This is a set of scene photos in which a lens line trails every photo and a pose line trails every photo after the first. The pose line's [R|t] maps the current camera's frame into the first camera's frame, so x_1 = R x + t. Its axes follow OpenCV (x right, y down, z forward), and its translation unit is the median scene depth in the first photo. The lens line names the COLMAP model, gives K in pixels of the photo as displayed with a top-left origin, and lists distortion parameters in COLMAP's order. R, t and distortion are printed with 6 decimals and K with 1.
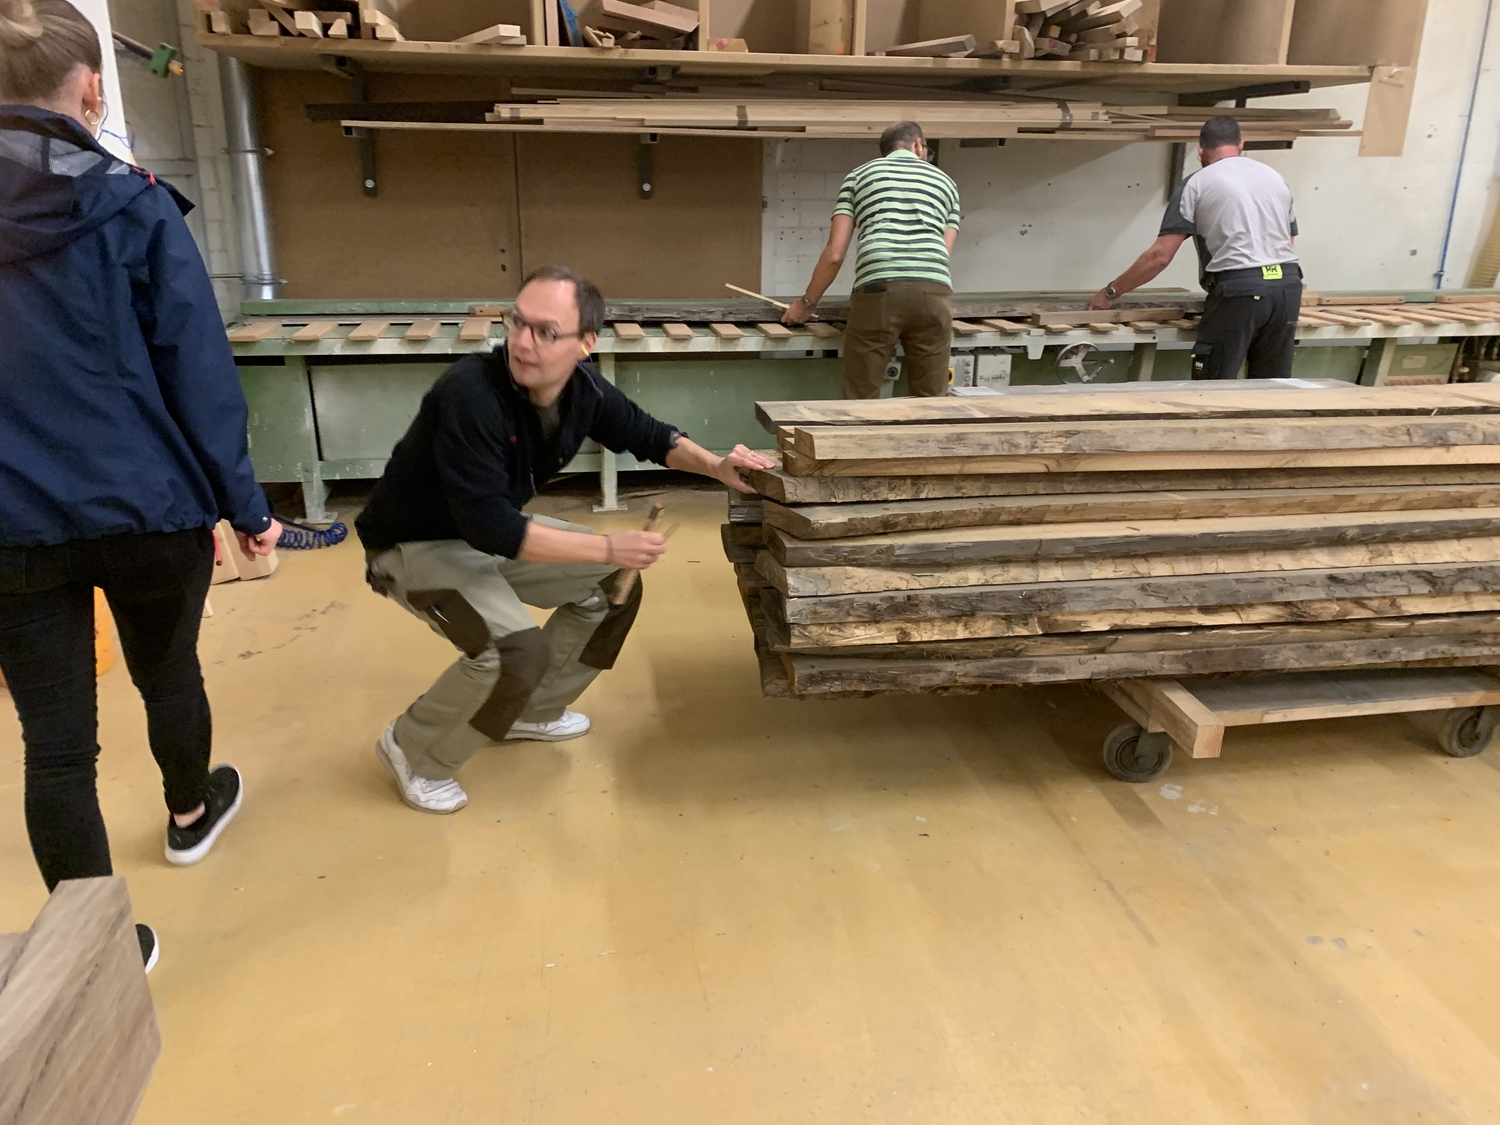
lens RADIAL K [[1147.1, 0, 759.7], [0, 1147.1, 542.4], [0, 0, 1]] dist [0.016150, -0.008047]
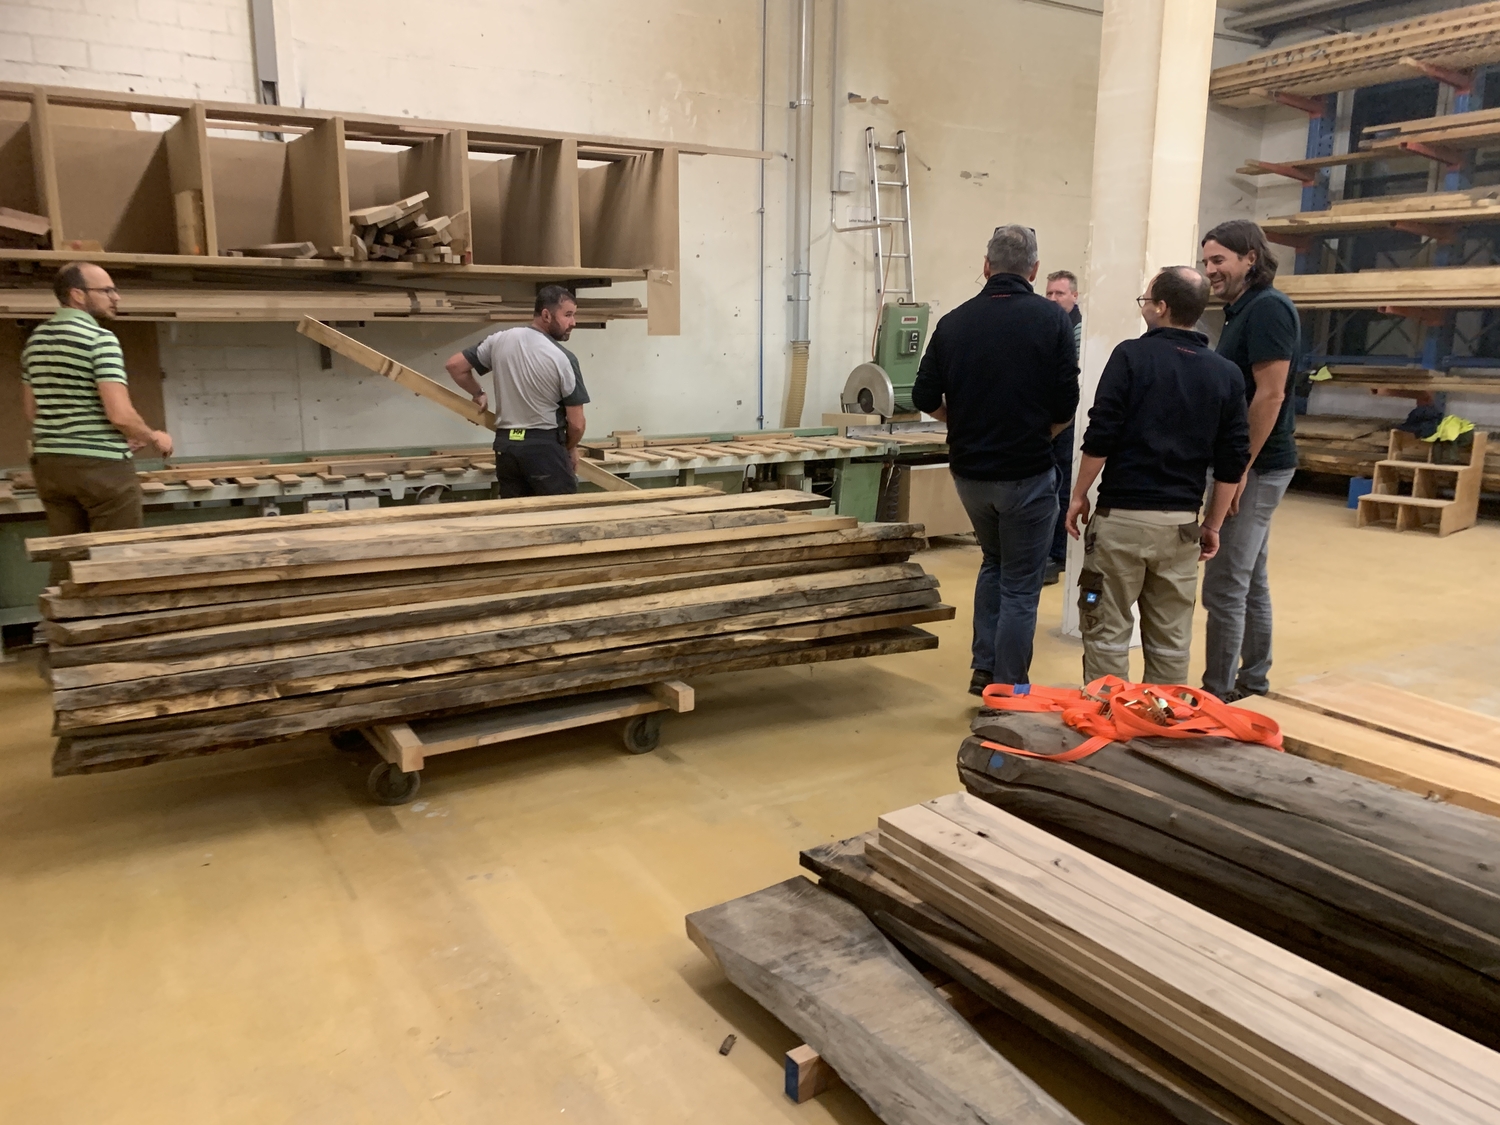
lens RADIAL K [[1137.4, 0, 750.0], [0, 1137.4, 562.5], [0, 0, 1]] dist [0.071520, -0.110351]
pose [[0.930675, -0.078783, 0.357264, 0.277888], [0.115883, 0.989737, -0.083621, 0.095321], [-0.347010, 0.119225, 0.930253, -0.461539]]
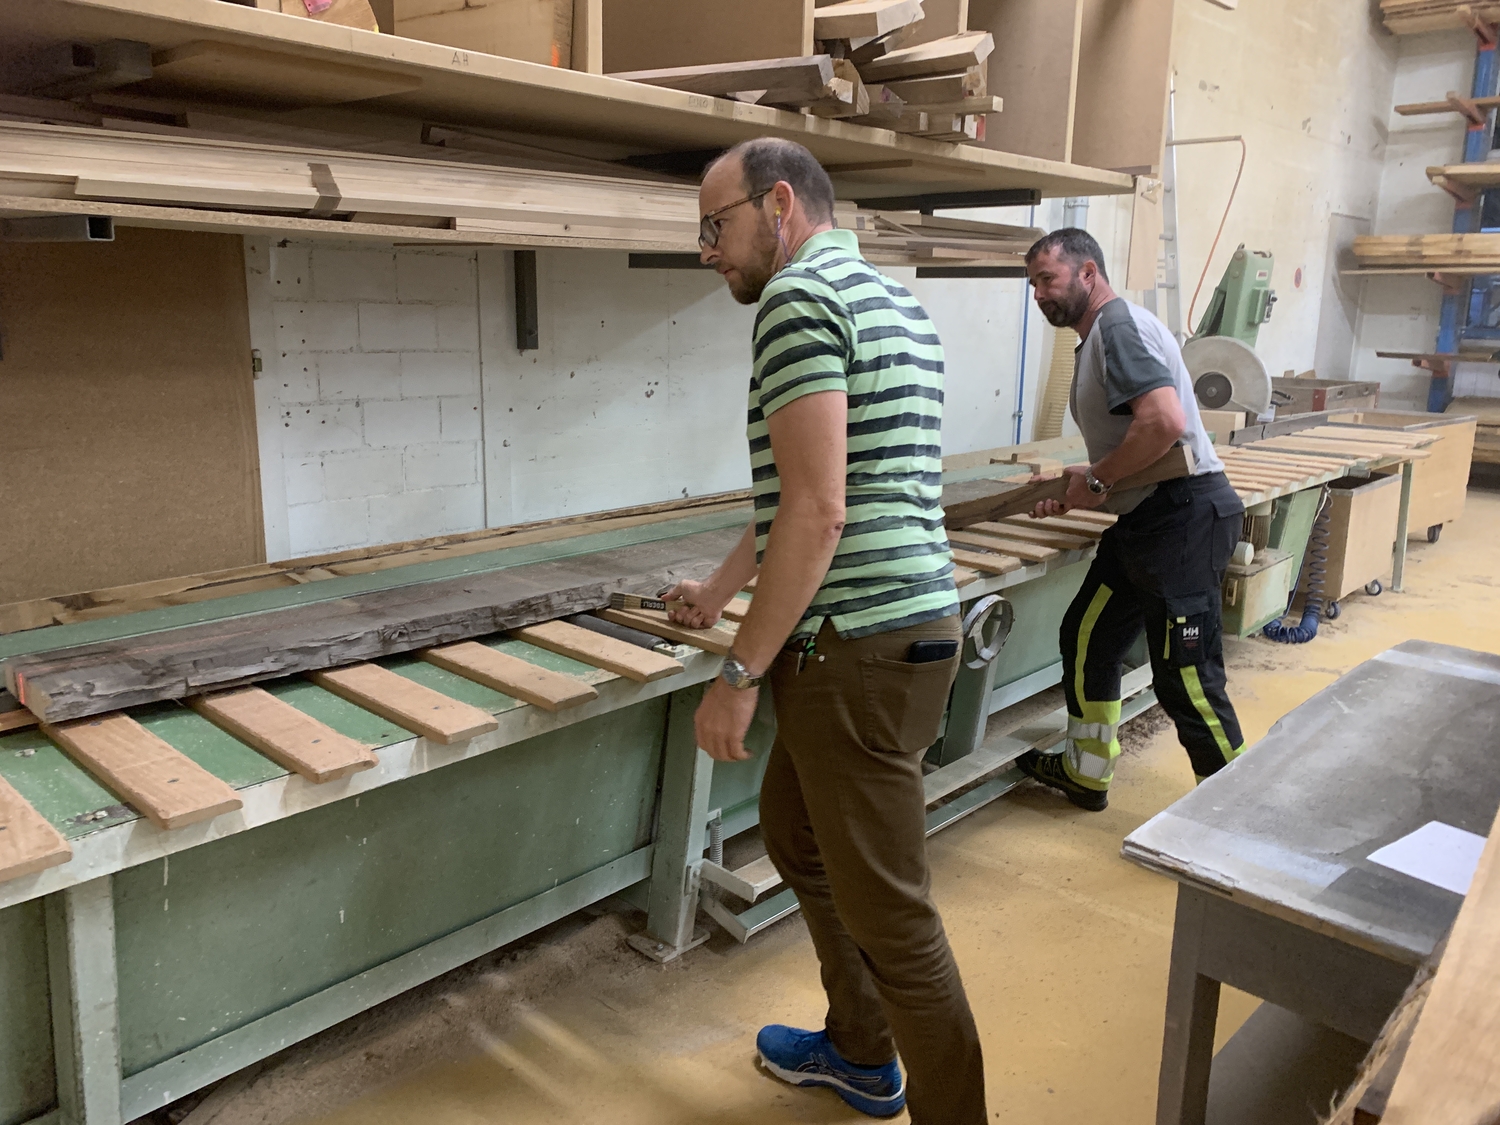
lens RADIAL K [[1115.0, 0, 713.6], [0, 1115.0, 560.7], [0, 0, 1]] dist [0.002522, 0.008958]
pose [[0.817852, -0.128673, 0.560858, -0.284846], [0.168724, 0.985461, -0.019950, -0.376017], [-0.550137, 0.110946, 0.827671, 1.108968]]
